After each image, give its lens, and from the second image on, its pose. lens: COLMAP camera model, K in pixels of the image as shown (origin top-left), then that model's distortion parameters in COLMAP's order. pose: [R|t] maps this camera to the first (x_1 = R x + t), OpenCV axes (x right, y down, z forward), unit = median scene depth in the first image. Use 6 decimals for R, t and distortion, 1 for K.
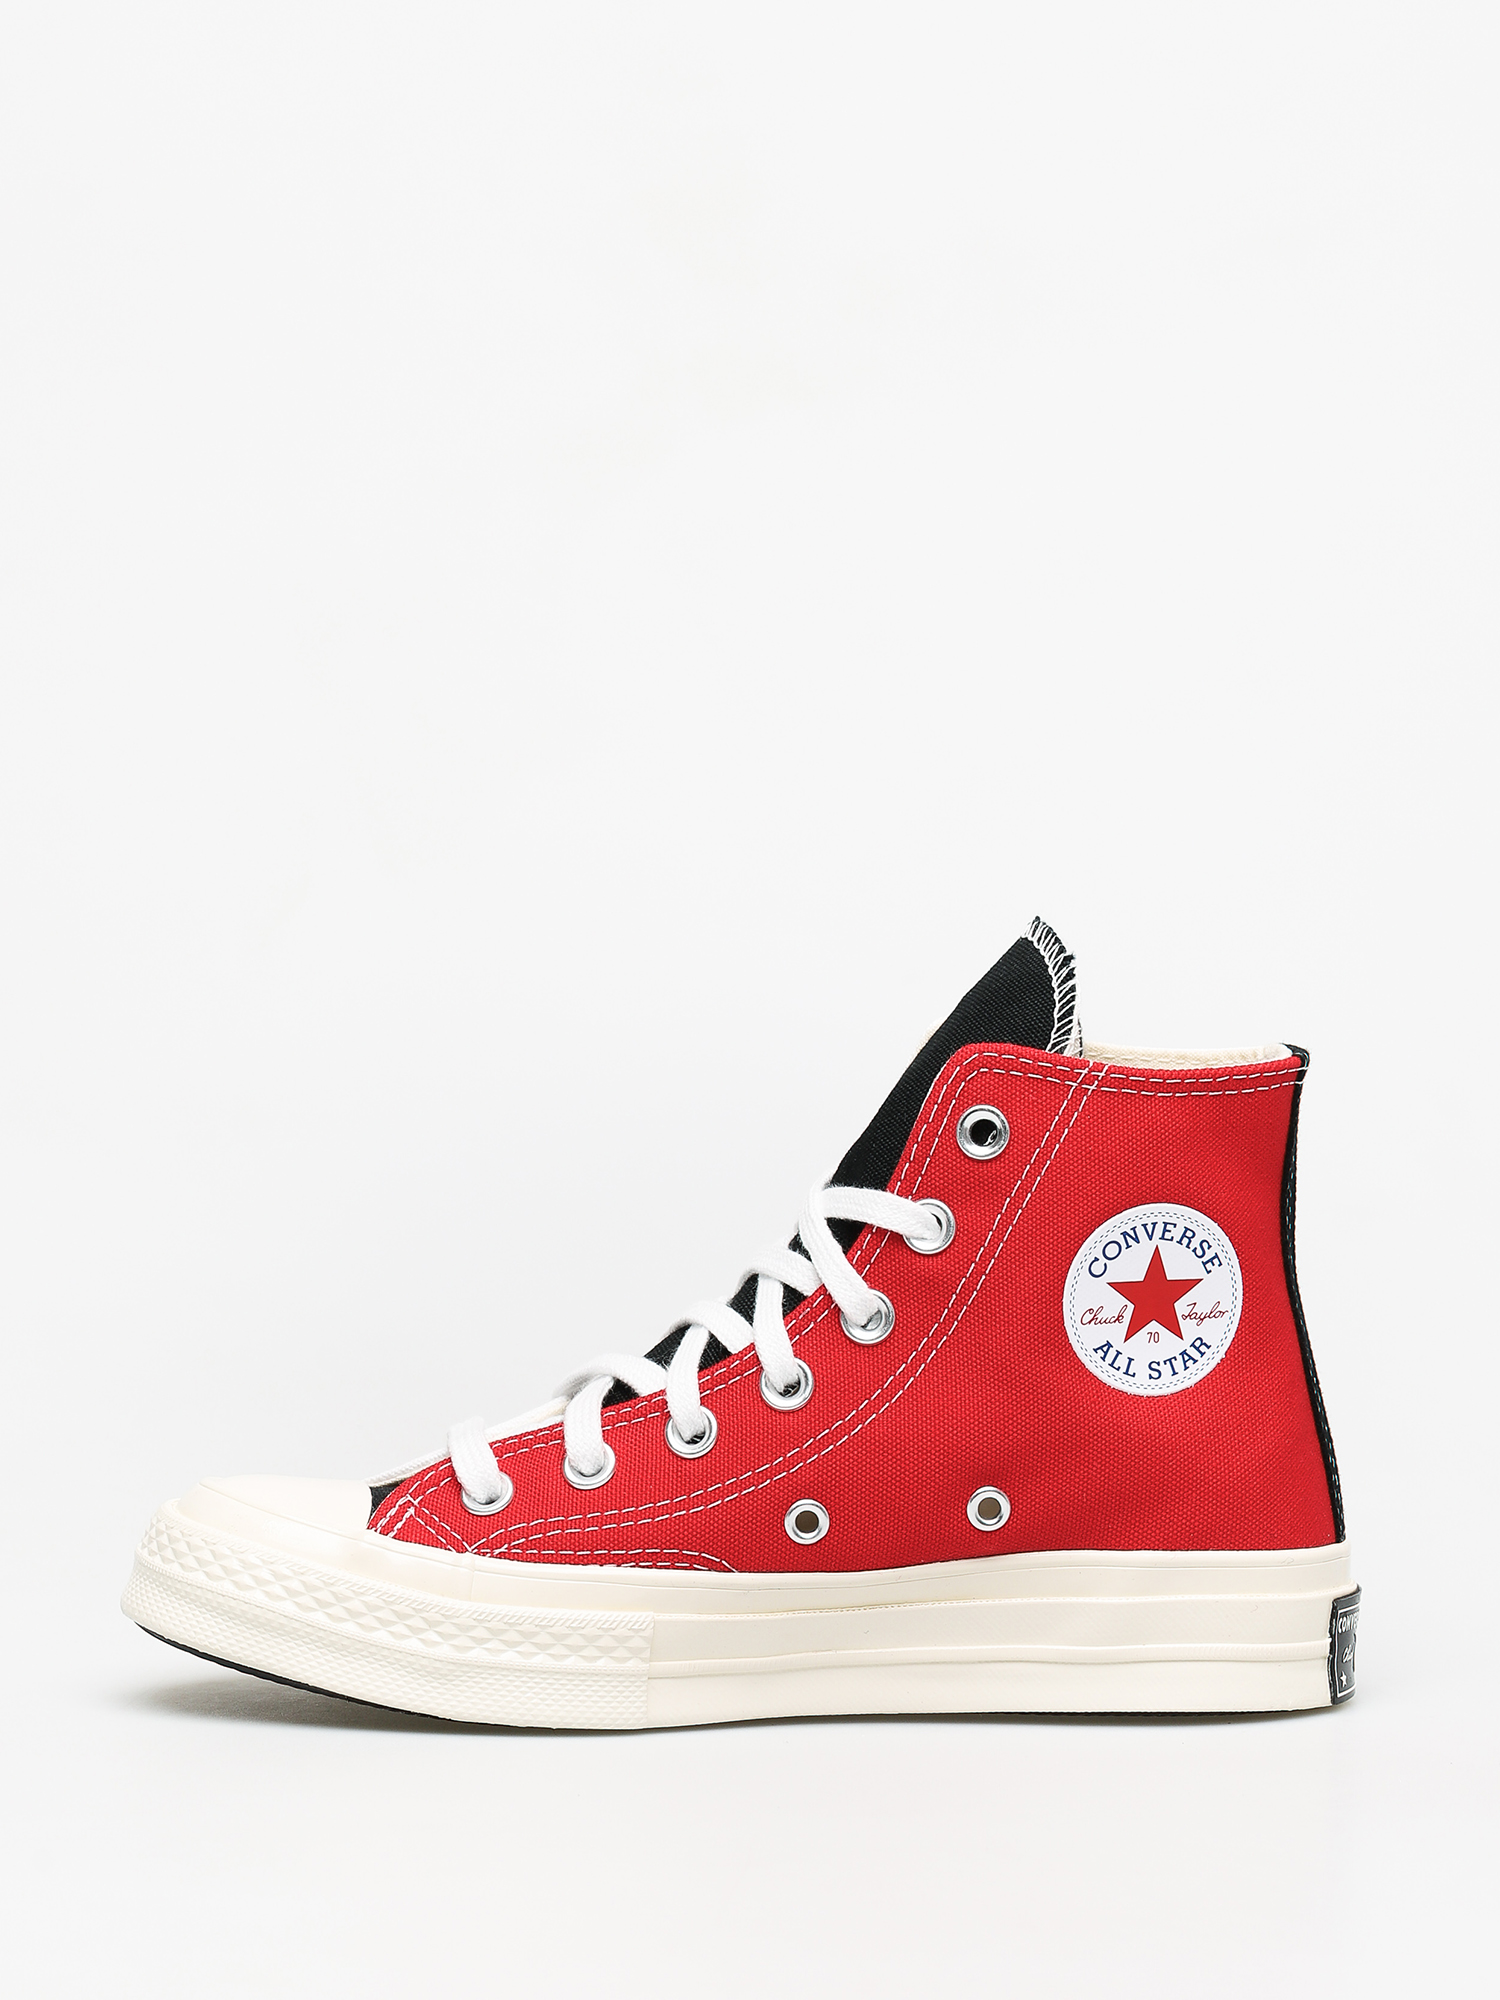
lens RADIAL K [[6827.5, 0, 750.0], [0, 6827.5, 1000.0], [0, 0, 1]] dist [-0.325582, 2.408628]
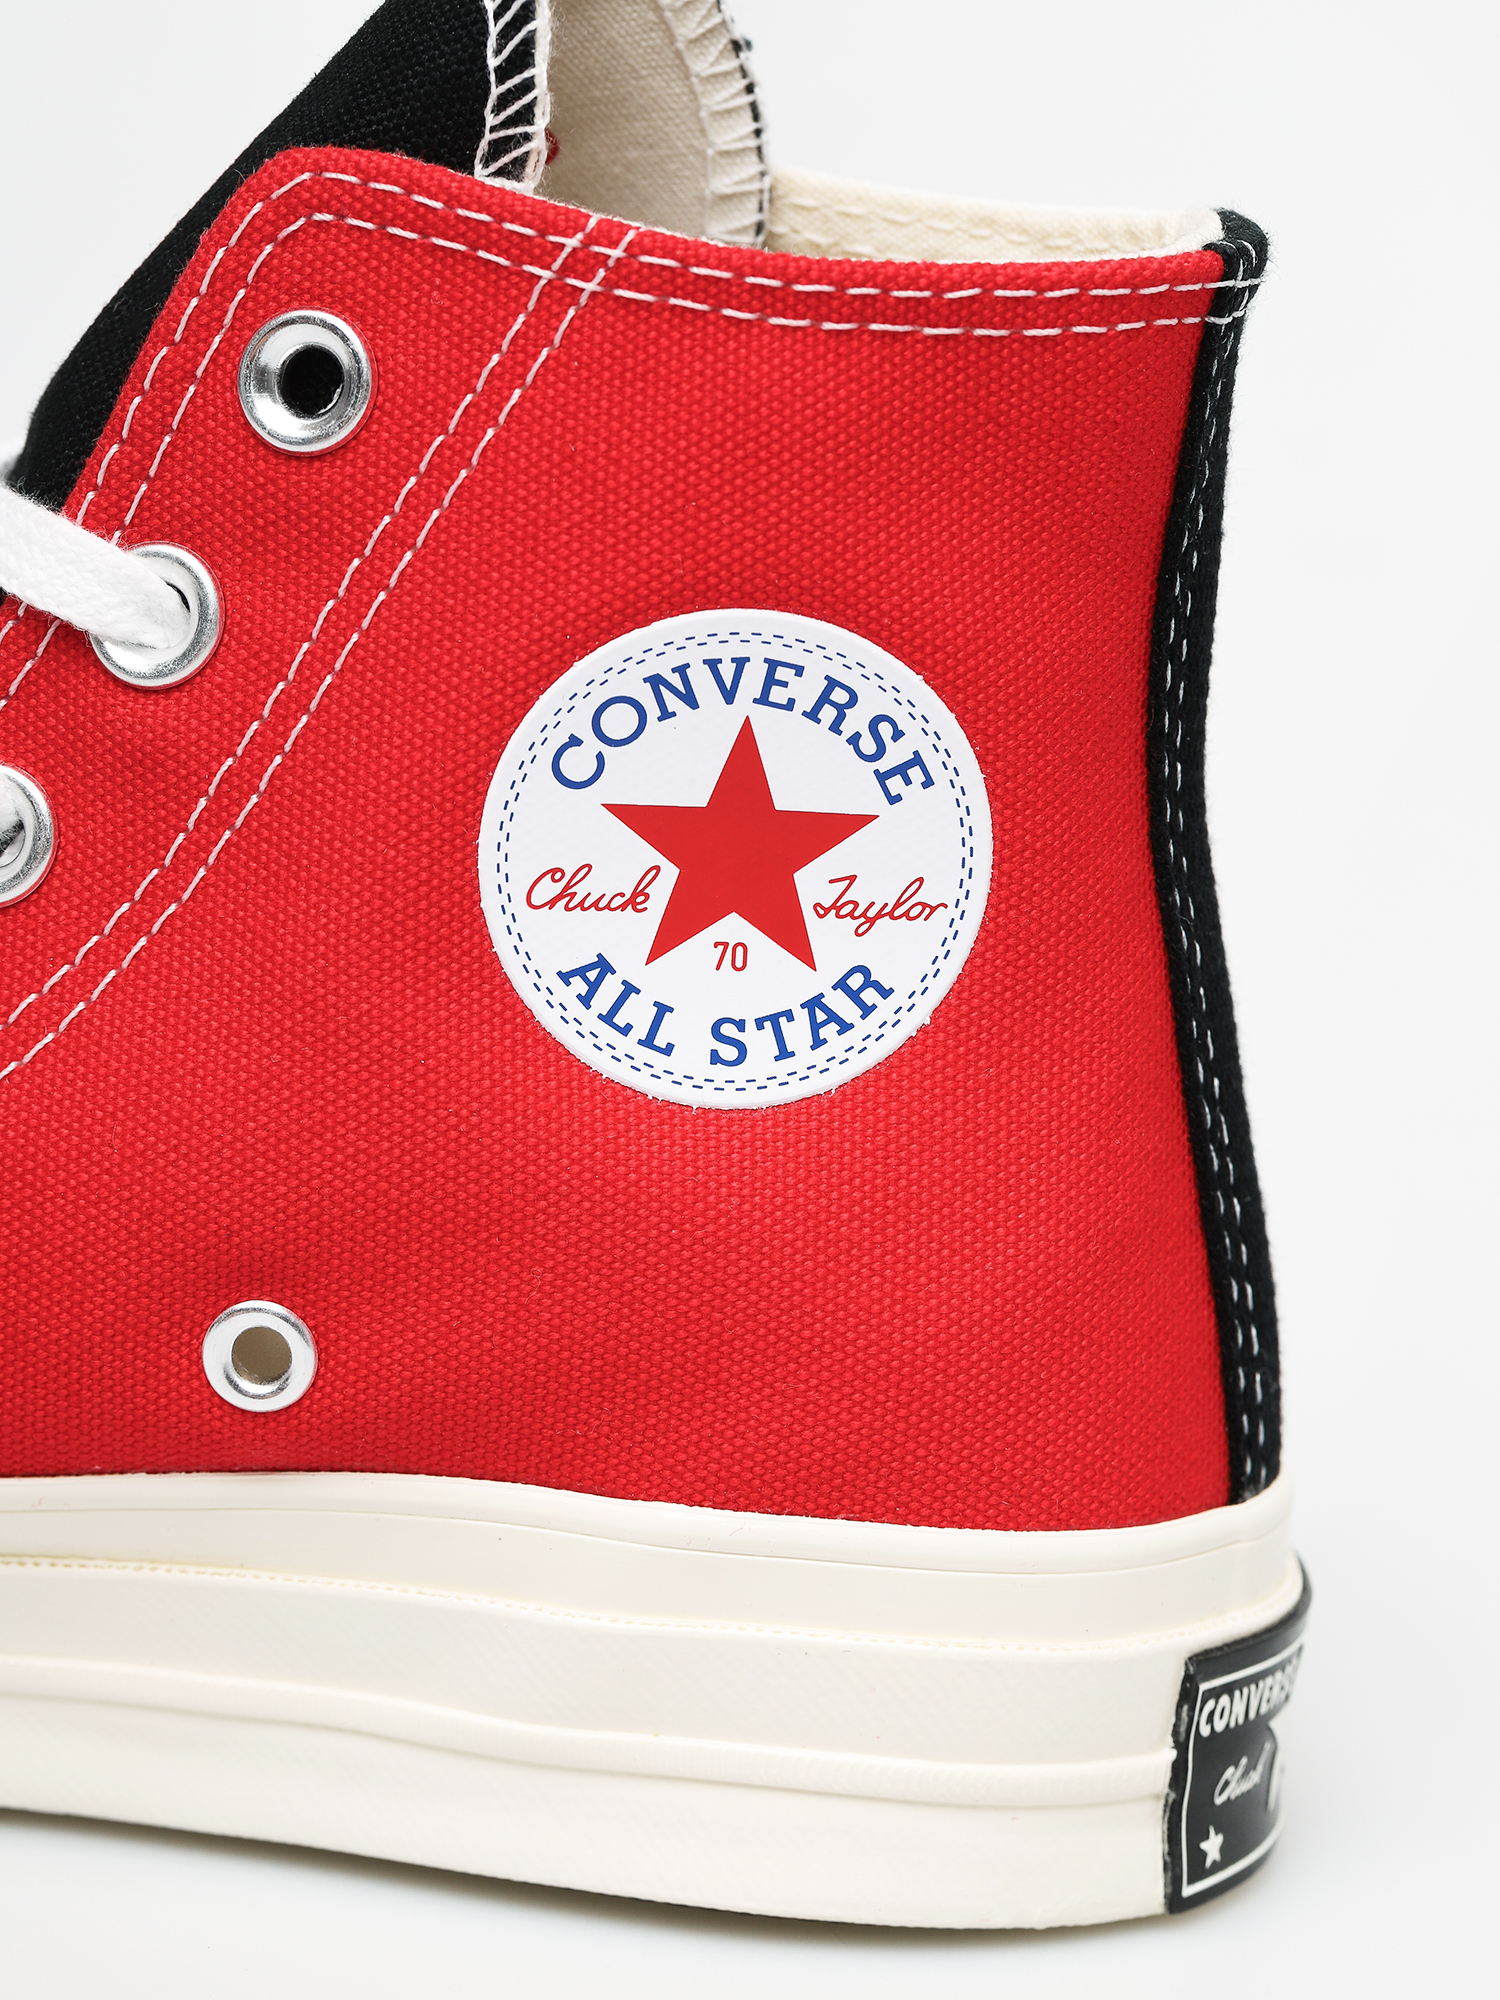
lens RADIAL K [[6827.5, 0, 750.0], [0, 6827.5, 1000.0], [0, 0, 1]] dist [-0.325582, 2.408628]
pose [[0.983098, 0.100971, -0.152720, 0.119056], [-0.083443, 0.989605, 0.117133, 0.007088], [0.162959, -0.102410, 0.981303, 0.625969]]
